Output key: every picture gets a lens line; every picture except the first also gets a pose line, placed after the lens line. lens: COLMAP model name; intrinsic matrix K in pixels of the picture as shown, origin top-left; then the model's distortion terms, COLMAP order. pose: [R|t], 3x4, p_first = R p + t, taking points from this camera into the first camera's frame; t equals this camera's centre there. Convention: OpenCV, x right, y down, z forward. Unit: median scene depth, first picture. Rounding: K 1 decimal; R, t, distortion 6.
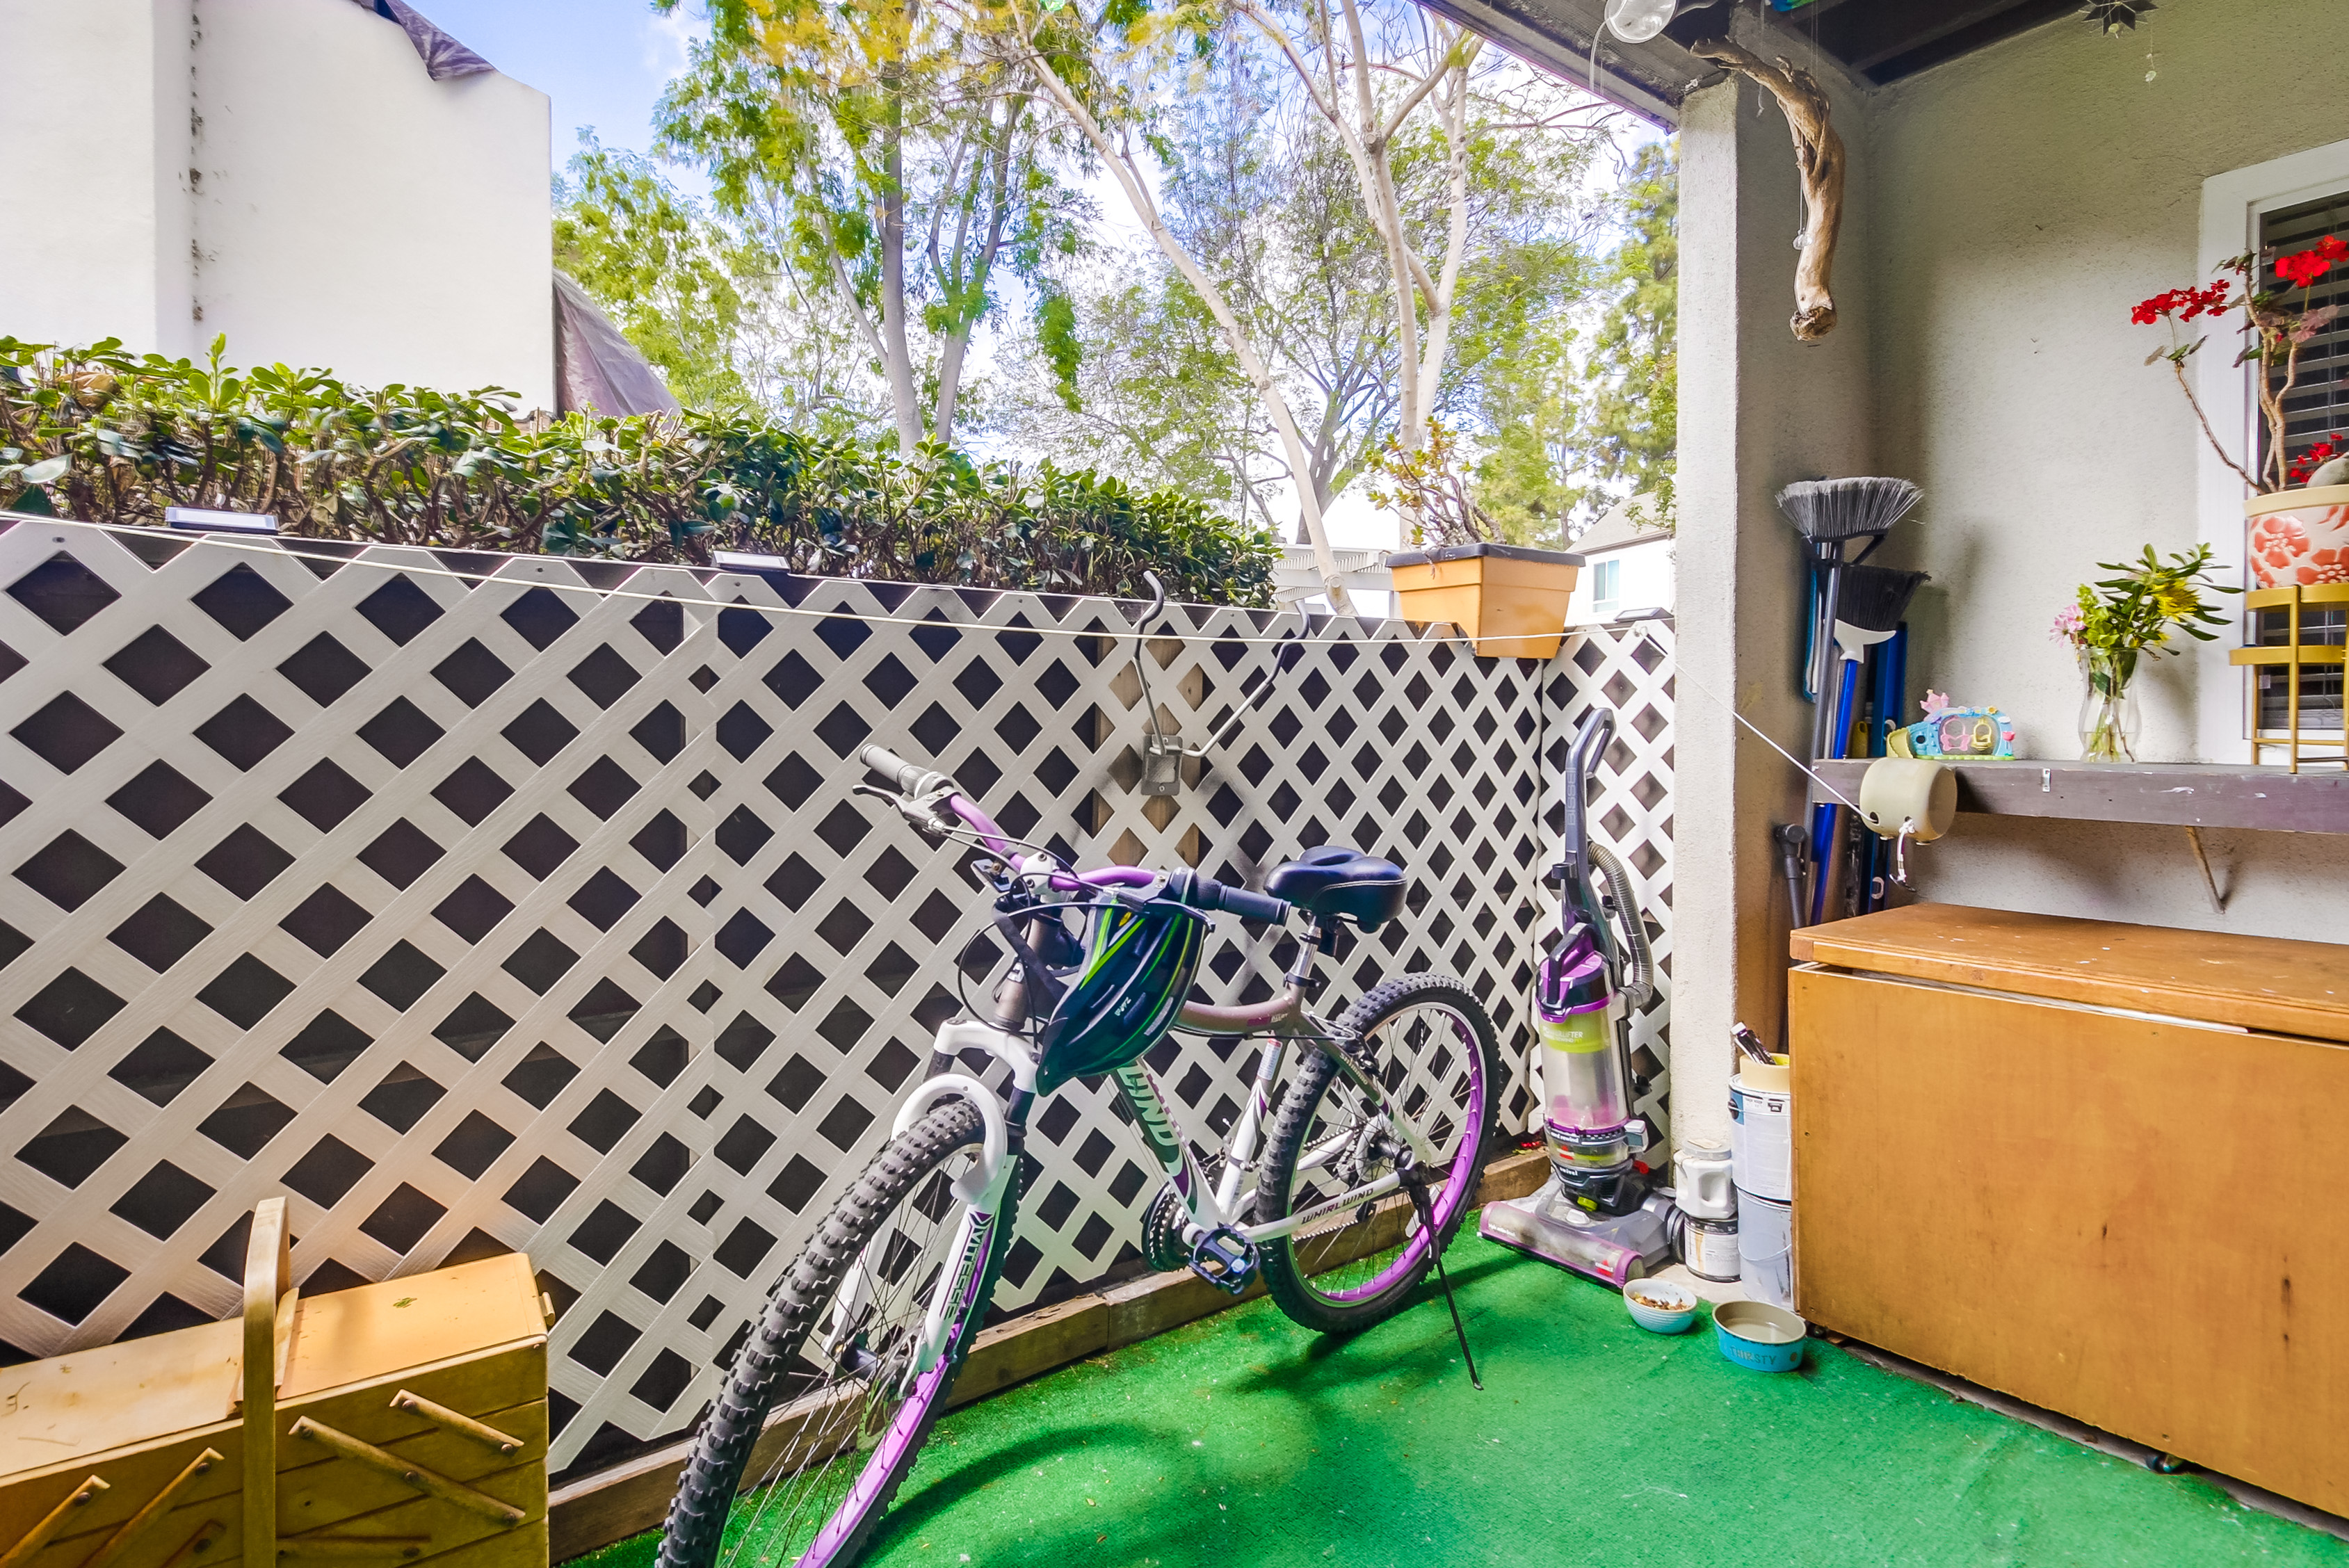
lens RADIAL K [[1200.5, 0, 1165.3], [0, 1200.5, 755.4], [0, 0, 1]] dist [-0.001442, -0.000317]
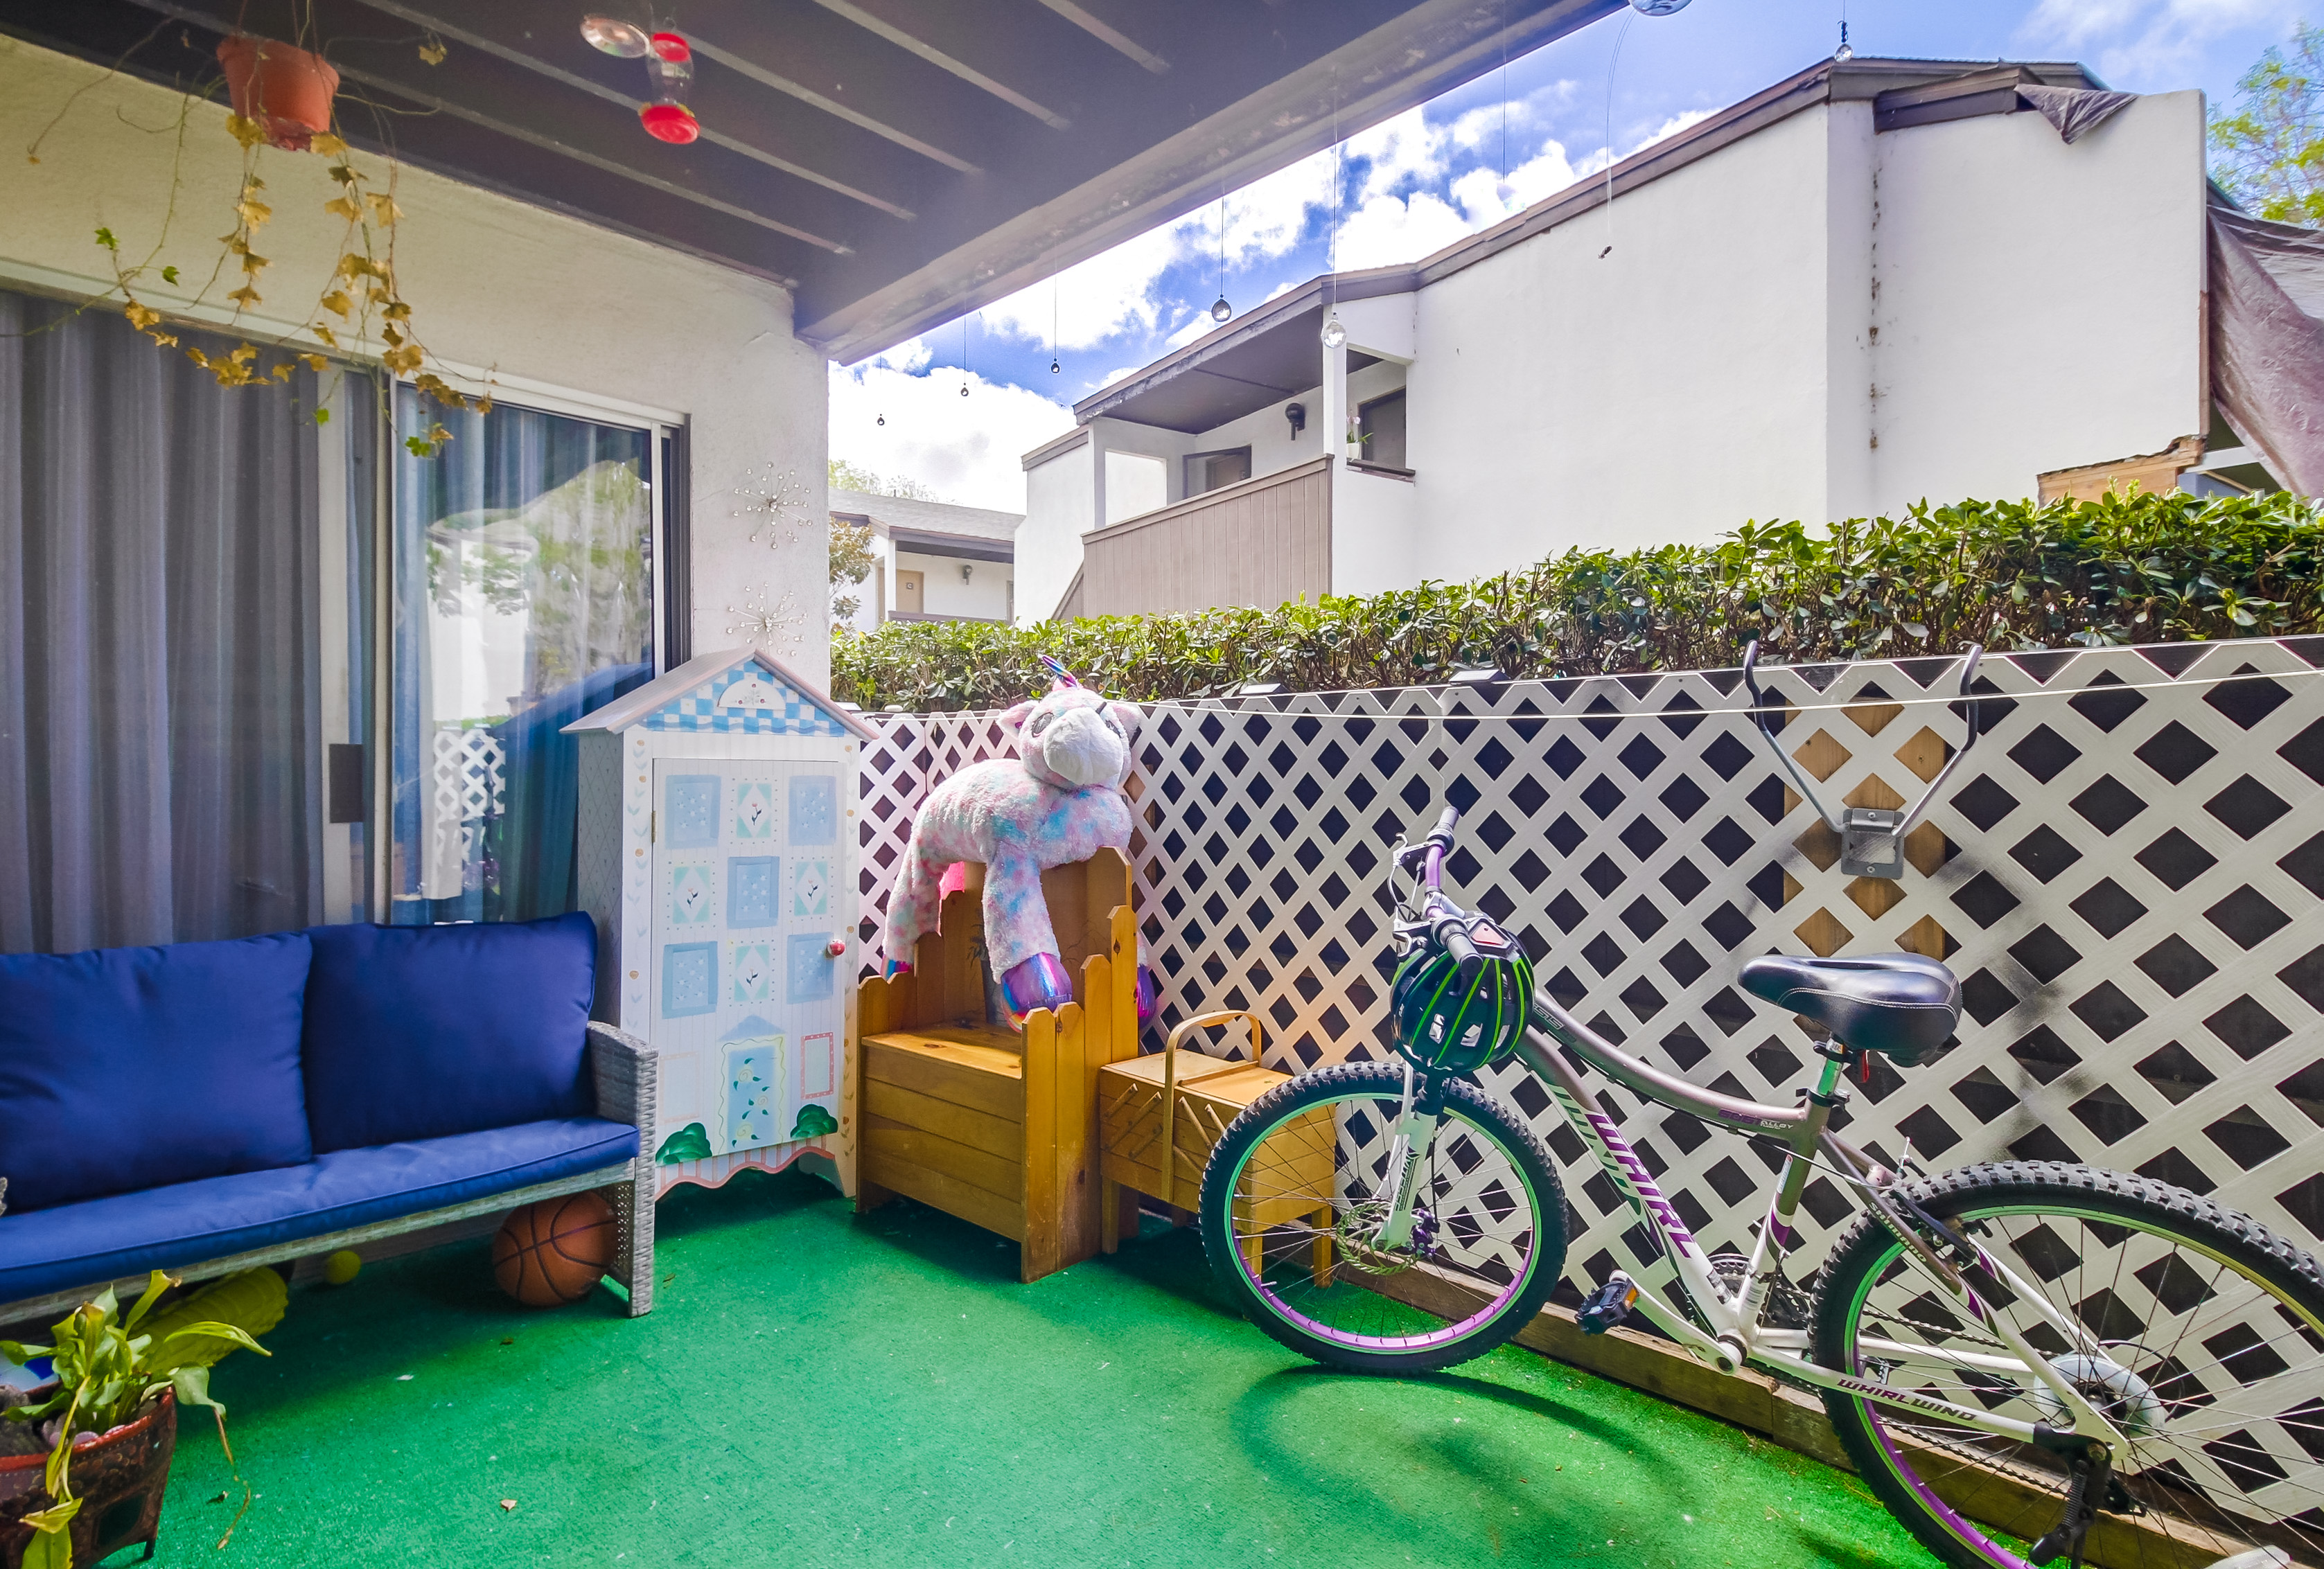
lens RADIAL K [[1119.5, 0, 1178.4], [0, 1119.5, 785.5], [0, 0, 1]] dist [0.015458, -0.000293]
pose [[0.148314, 0.018022, -0.988776, 0.766608], [-0.026386, 0.999550, 0.014260, -0.034109], [0.988588, 0.023975, 0.148723, 0.375010]]
